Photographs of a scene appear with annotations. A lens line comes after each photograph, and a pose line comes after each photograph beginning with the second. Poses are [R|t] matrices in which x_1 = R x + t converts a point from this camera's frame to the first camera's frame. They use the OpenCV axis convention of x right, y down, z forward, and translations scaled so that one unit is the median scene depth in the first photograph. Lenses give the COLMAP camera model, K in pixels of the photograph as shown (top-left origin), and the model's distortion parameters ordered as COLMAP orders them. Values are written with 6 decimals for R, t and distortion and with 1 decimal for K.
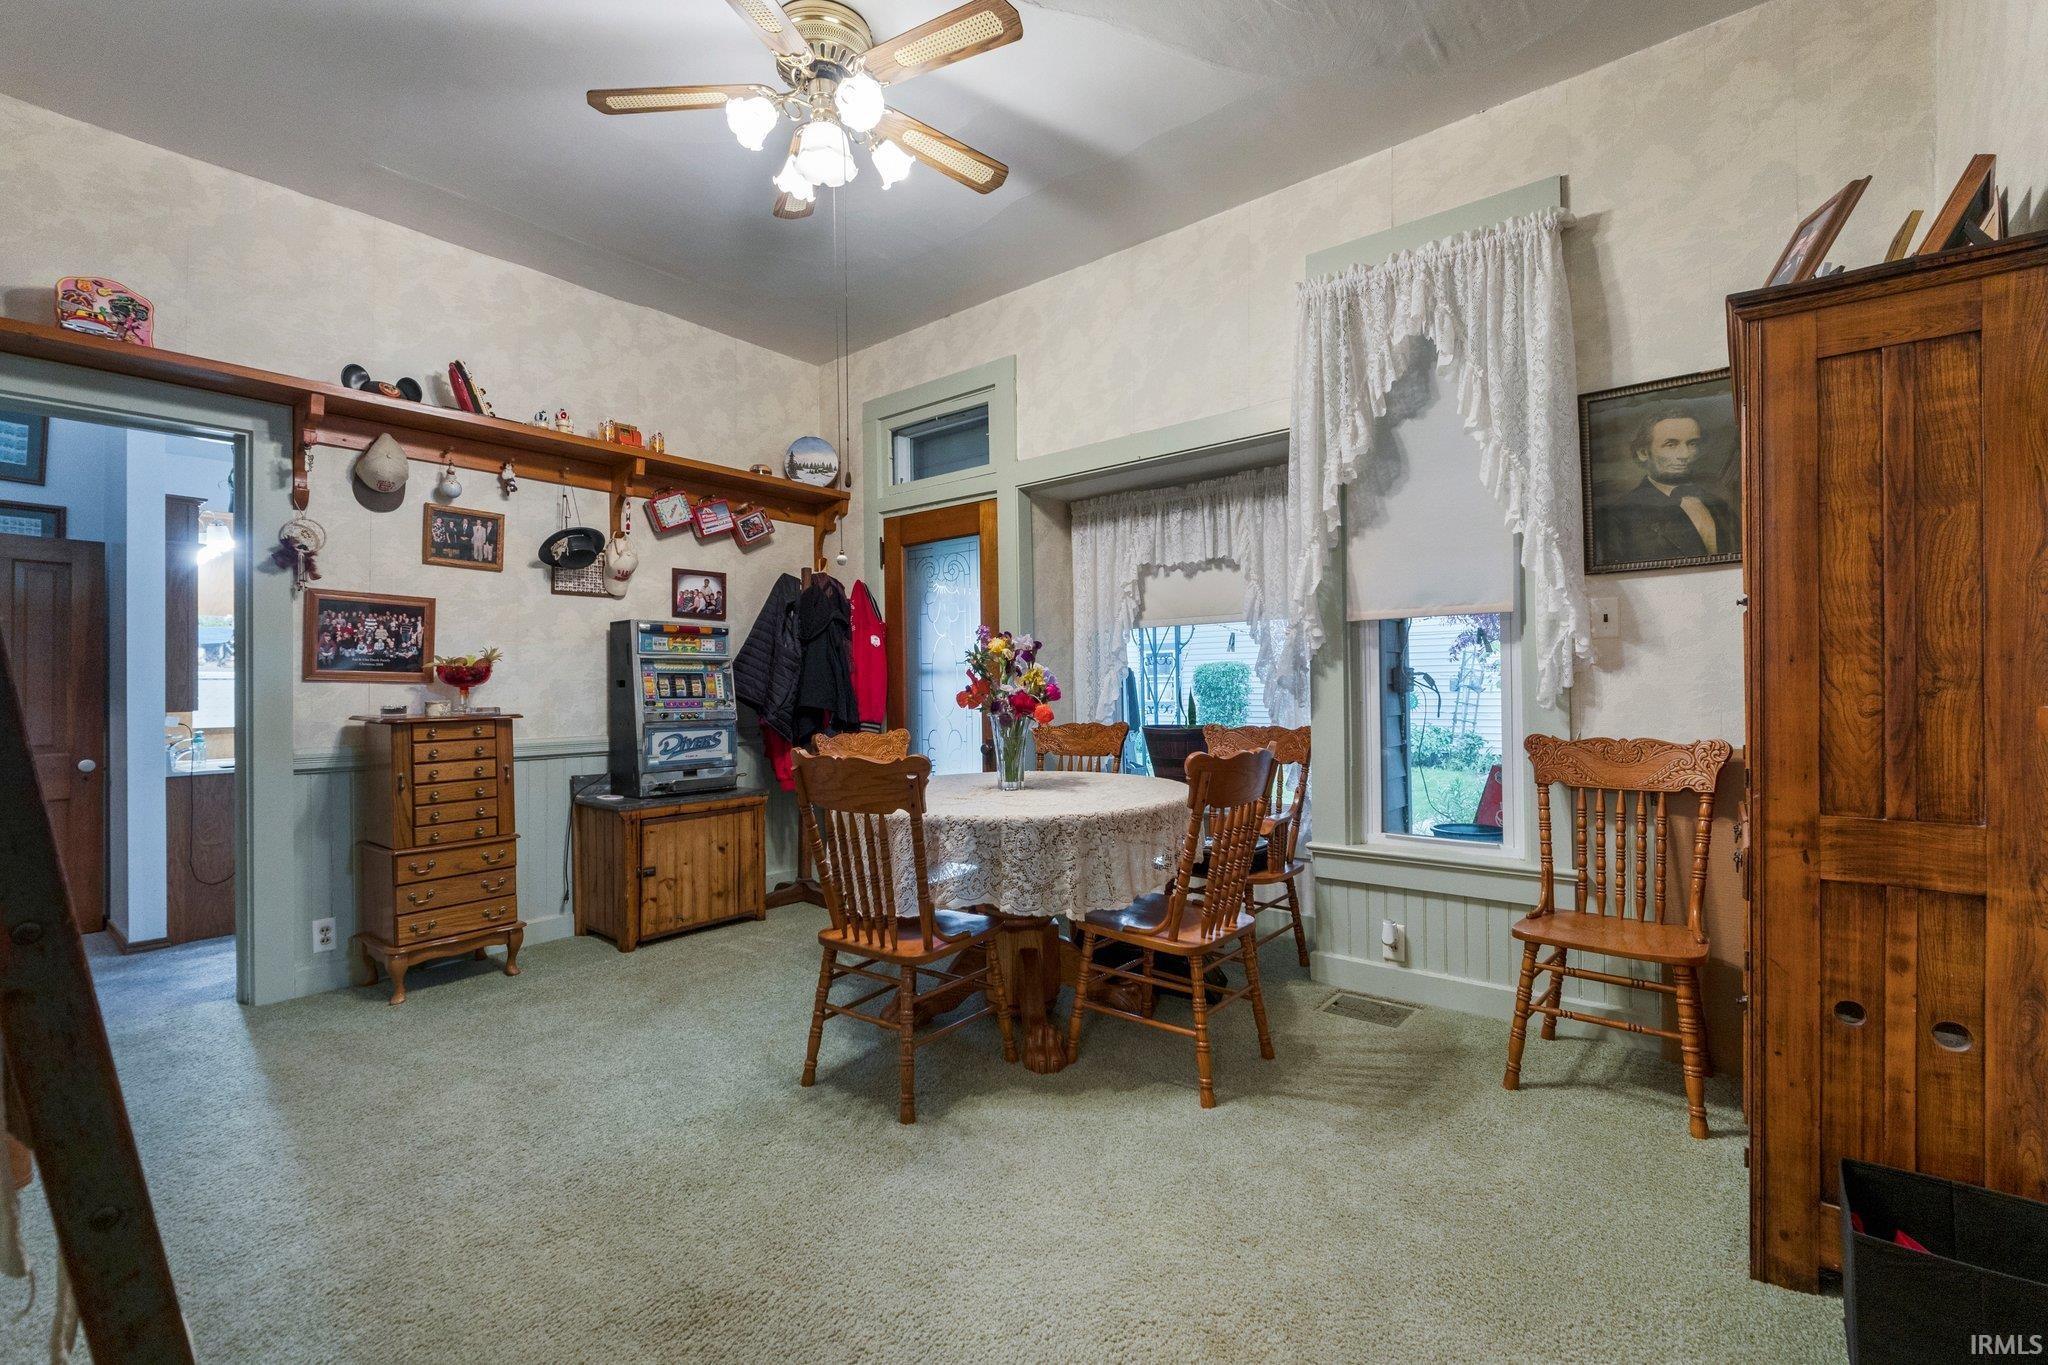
lens RADIAL K [[881.6, 0, 1024.0], [0, 881.6, 682.5], [0, 0, 1]] dist [-0.004304, -0.000370]
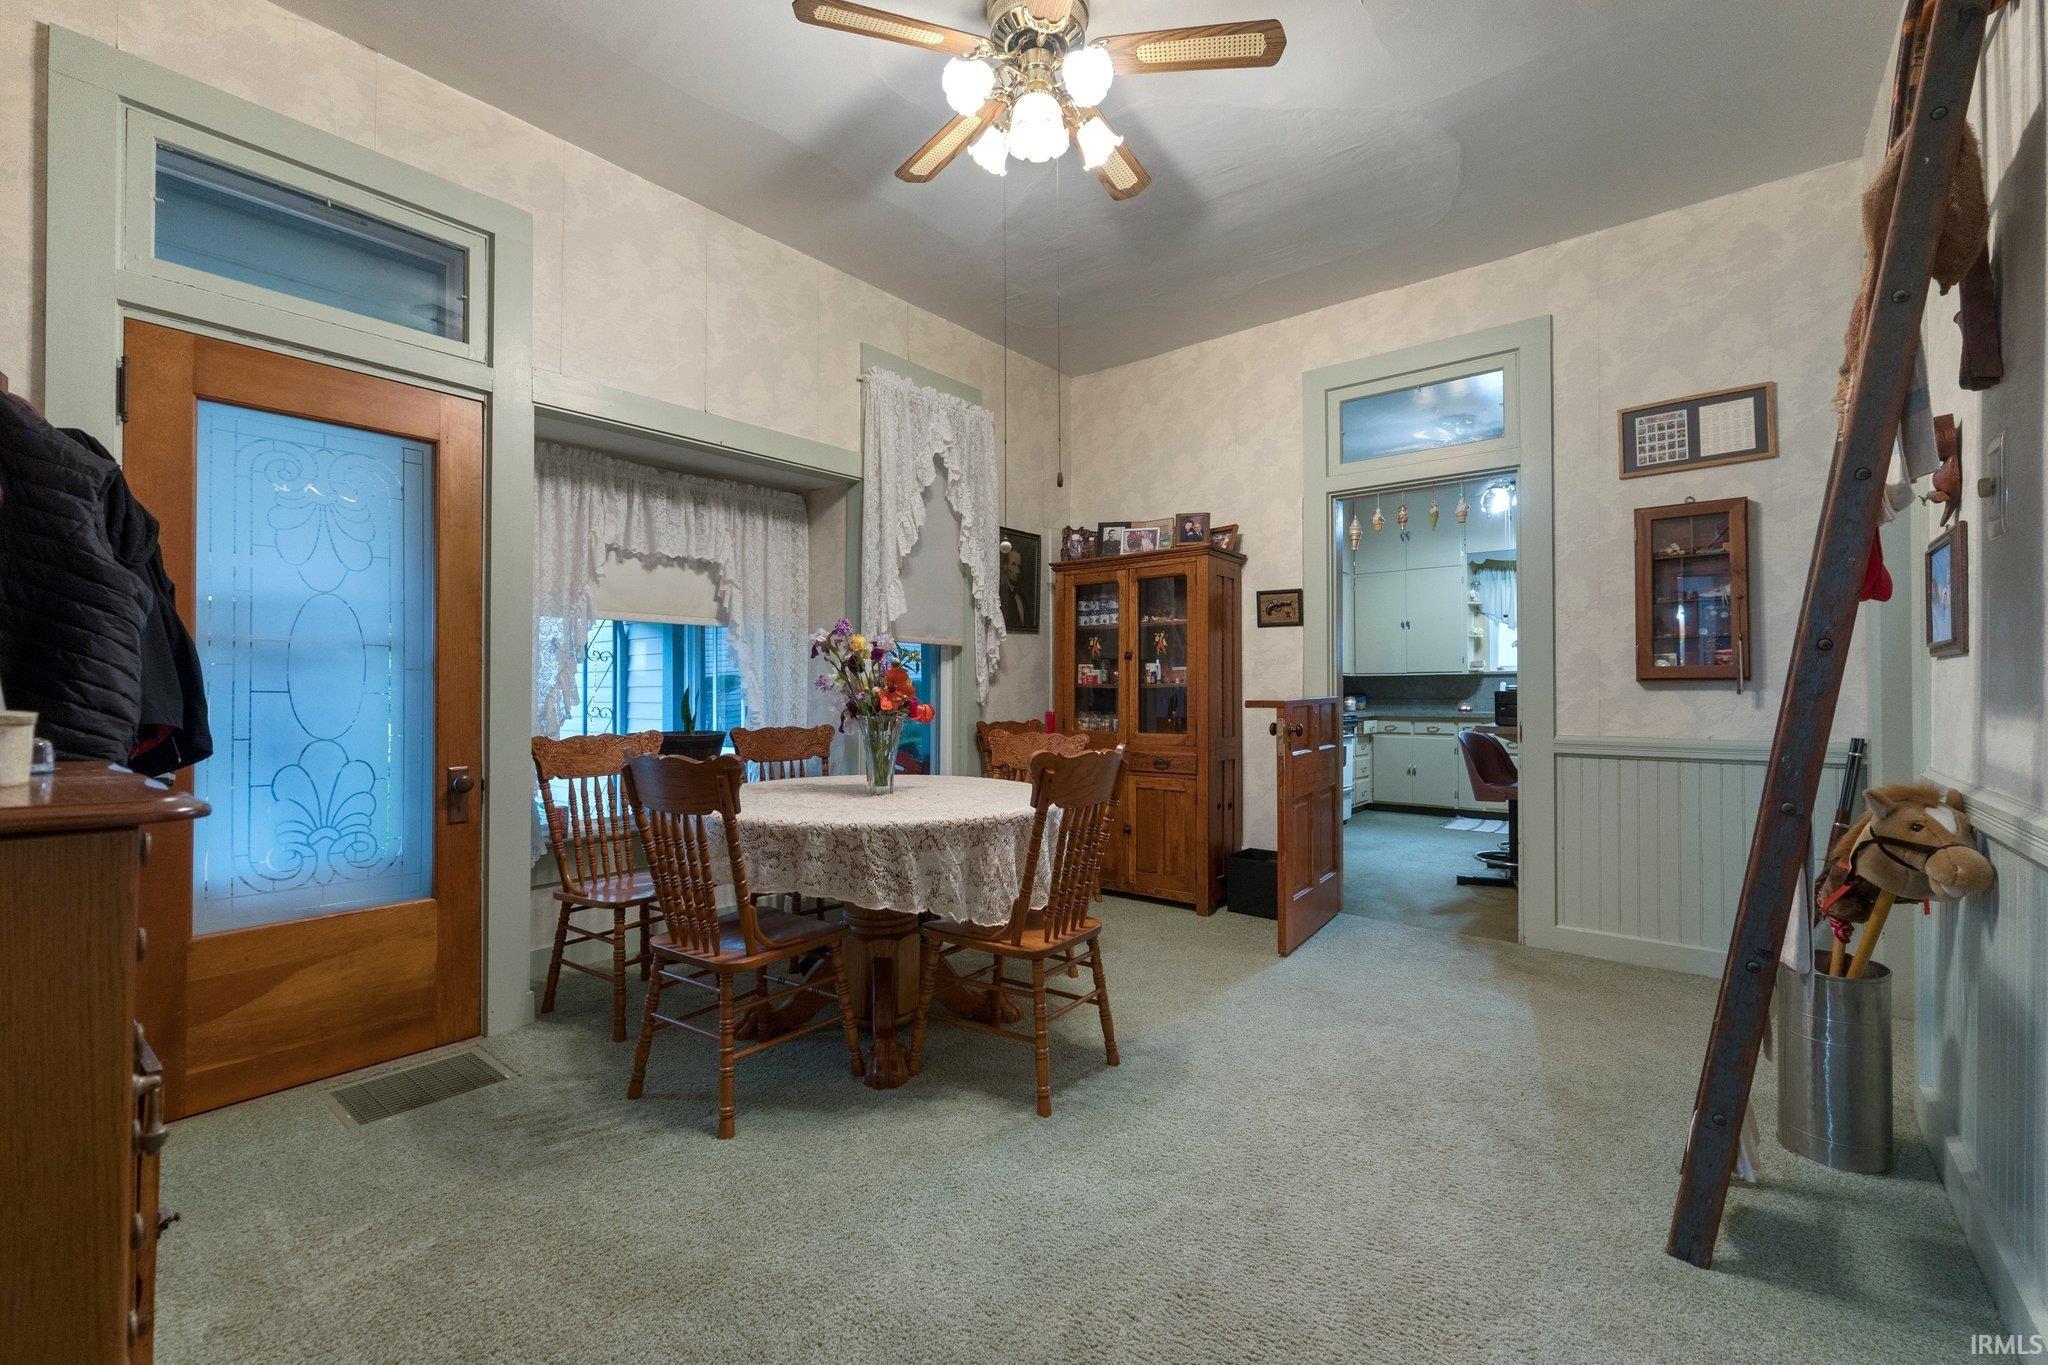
lens RADIAL K [[881.6, 0, 1024.0], [0, 881.6, 682.5], [0, 0, 1]] dist [-0.004304, -0.000370]
pose [[-0.015422, 0.022577, 0.999626, -0.727286], [0.001106, 0.999745, -0.022562, 0.016525], [-0.999880, 0.000757, -0.015443, 0.638678]]
